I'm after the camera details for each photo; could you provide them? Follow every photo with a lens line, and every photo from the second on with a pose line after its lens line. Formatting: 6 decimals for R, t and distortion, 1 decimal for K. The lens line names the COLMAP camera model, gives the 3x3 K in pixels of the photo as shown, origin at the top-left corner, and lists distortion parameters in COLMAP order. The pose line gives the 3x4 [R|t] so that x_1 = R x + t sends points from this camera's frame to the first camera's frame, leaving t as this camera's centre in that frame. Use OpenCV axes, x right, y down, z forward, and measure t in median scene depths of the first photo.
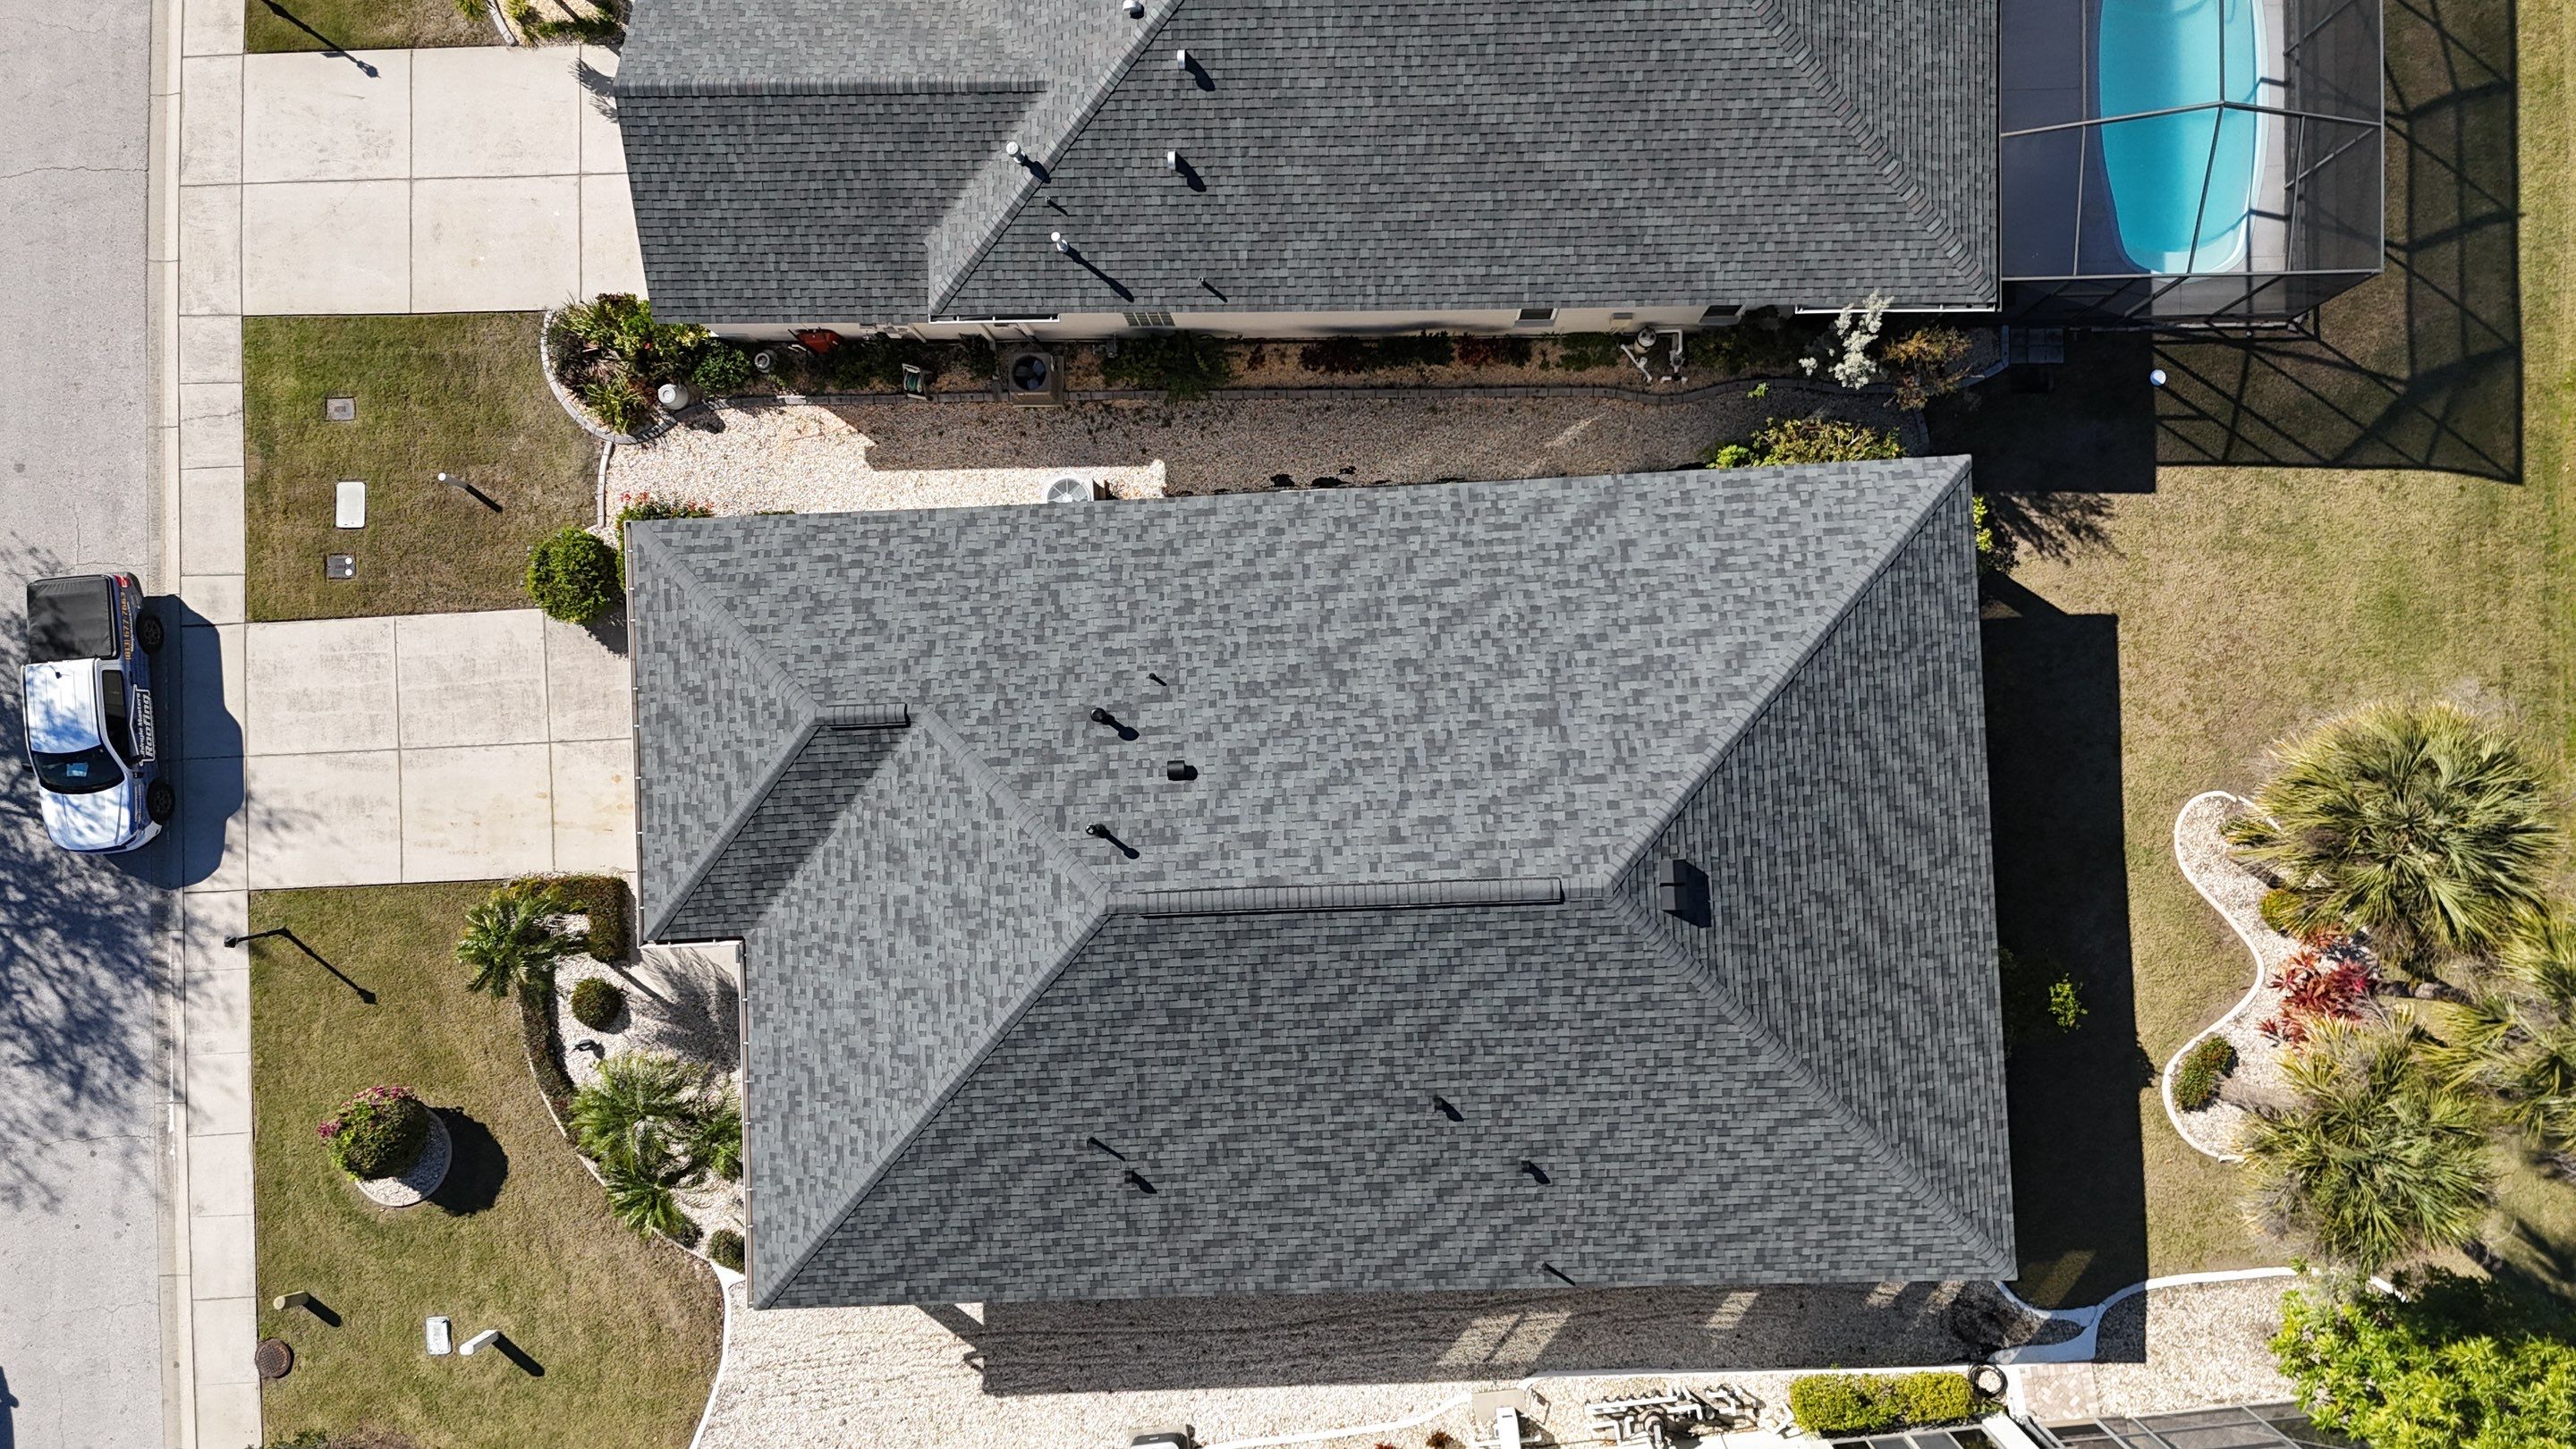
lens RADIAL K [[1876.6, 0, 1278.5], [0, 1876.6, 731.8], [0, 0, 1]] dist [0.084424, -0.090542]
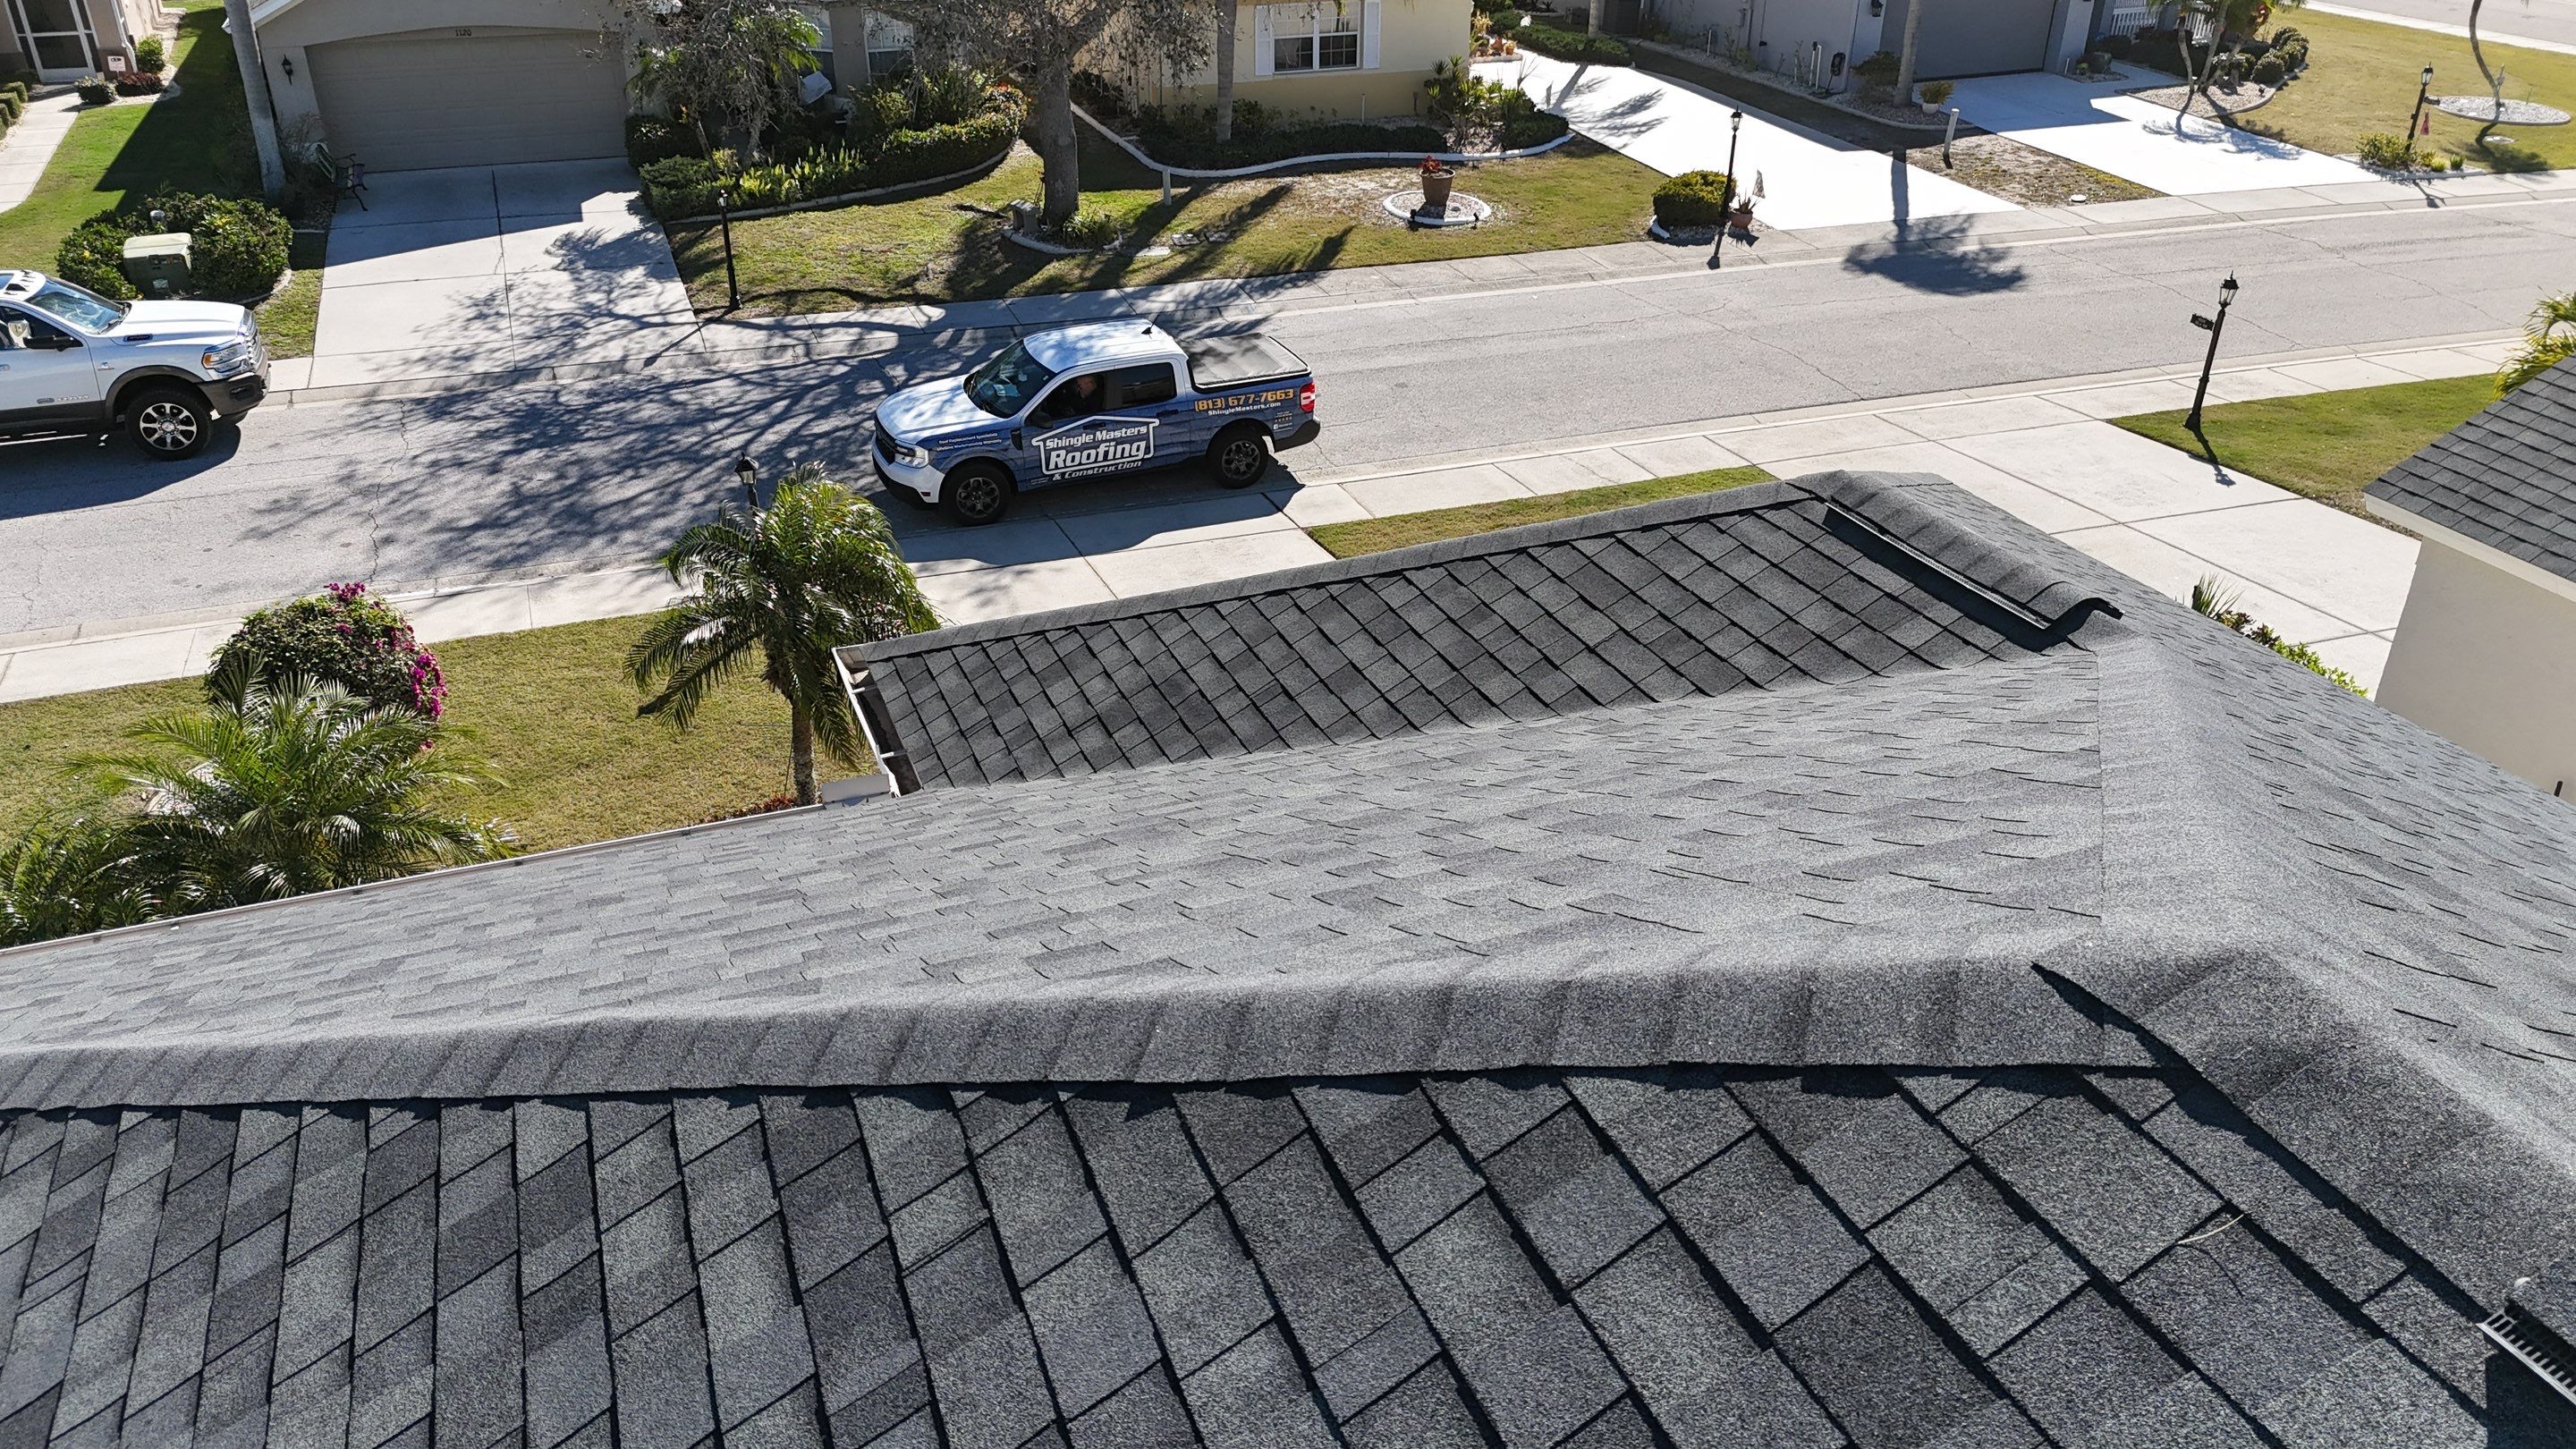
lens RADIAL K [[1876.6, 0, 1278.5], [0, 1876.6, 731.8], [0, 0, 1]] dist [0.084424, -0.090542]
pose [[0.321036, 0.494251, -0.807869, -0.045462], [-0.946996, 0.177965, -0.267446, 0.133620], [0.011587, 0.850908, 0.525187, 0.841968]]
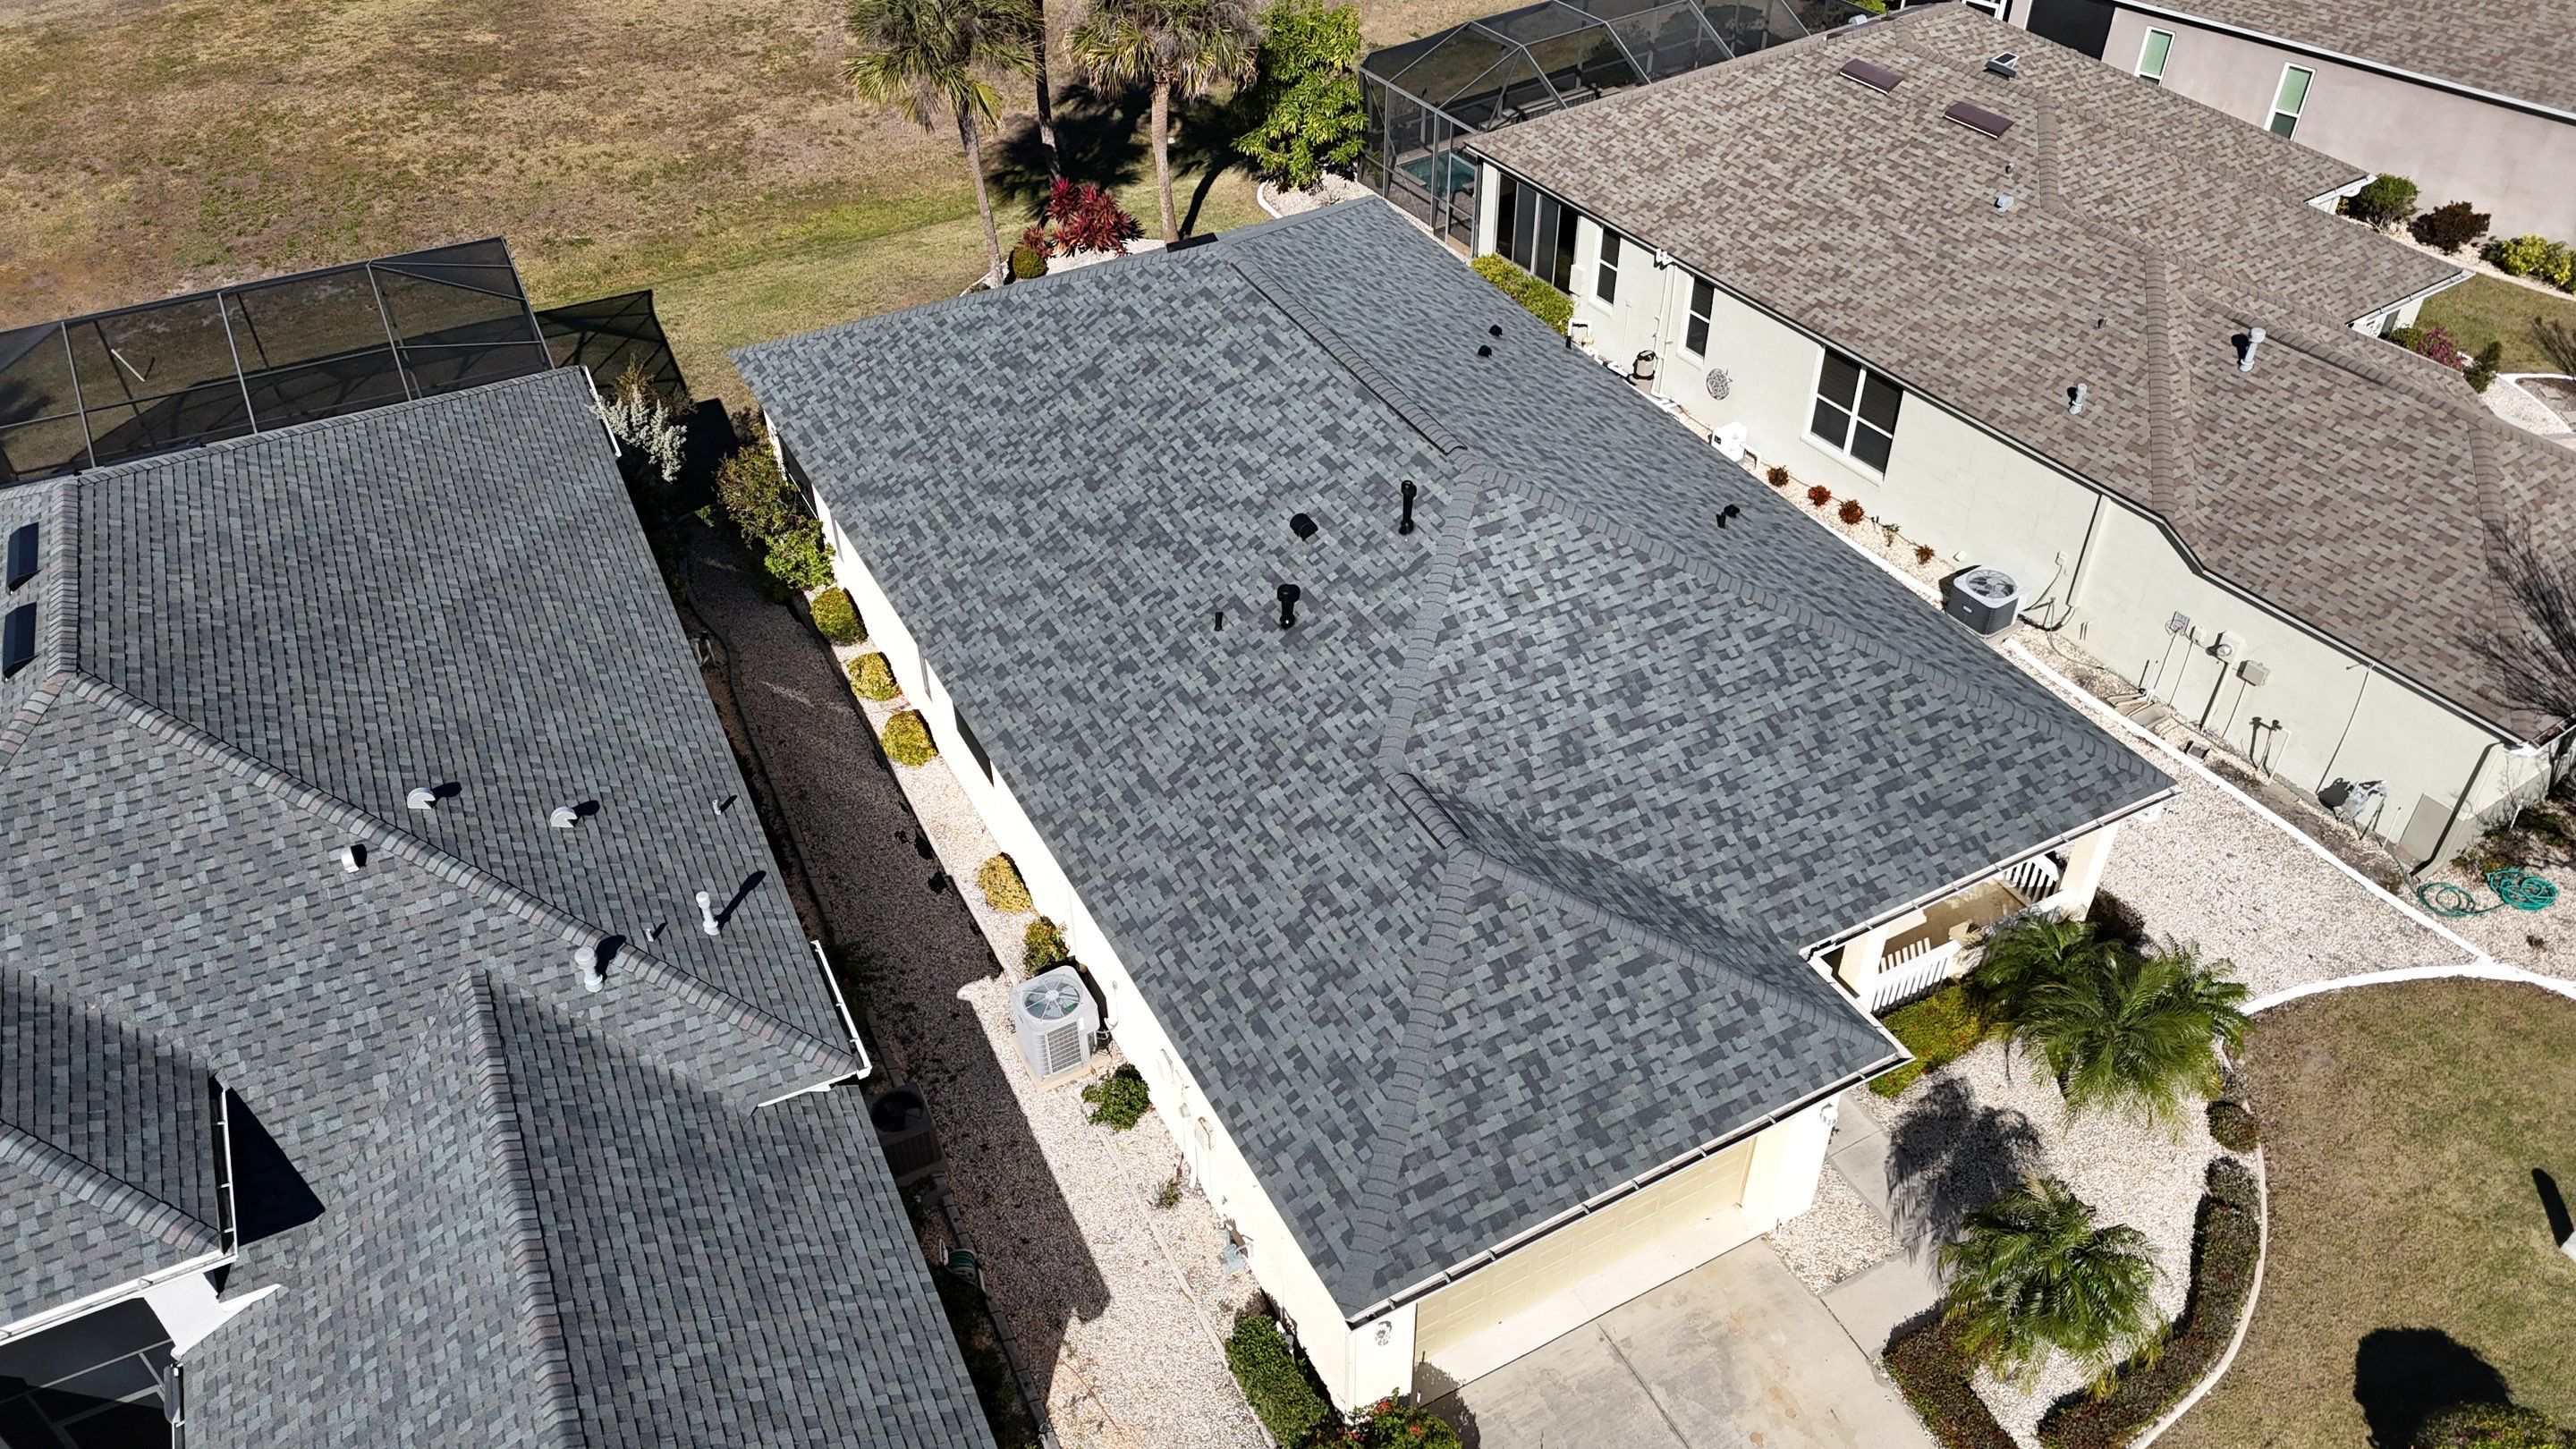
lens RADIAL K [[1888.9, 0, 1288.0], [0, 1888.9, 724.5], [0, 0, 1]] dist [0.085449, -0.083472]
pose [[-0.436478, -0.532847, 0.724956, -0.662435], [0.899680, -0.265587, 0.346467, -0.282460], [0.007925, 0.803454, 0.595315, 0.506118]]
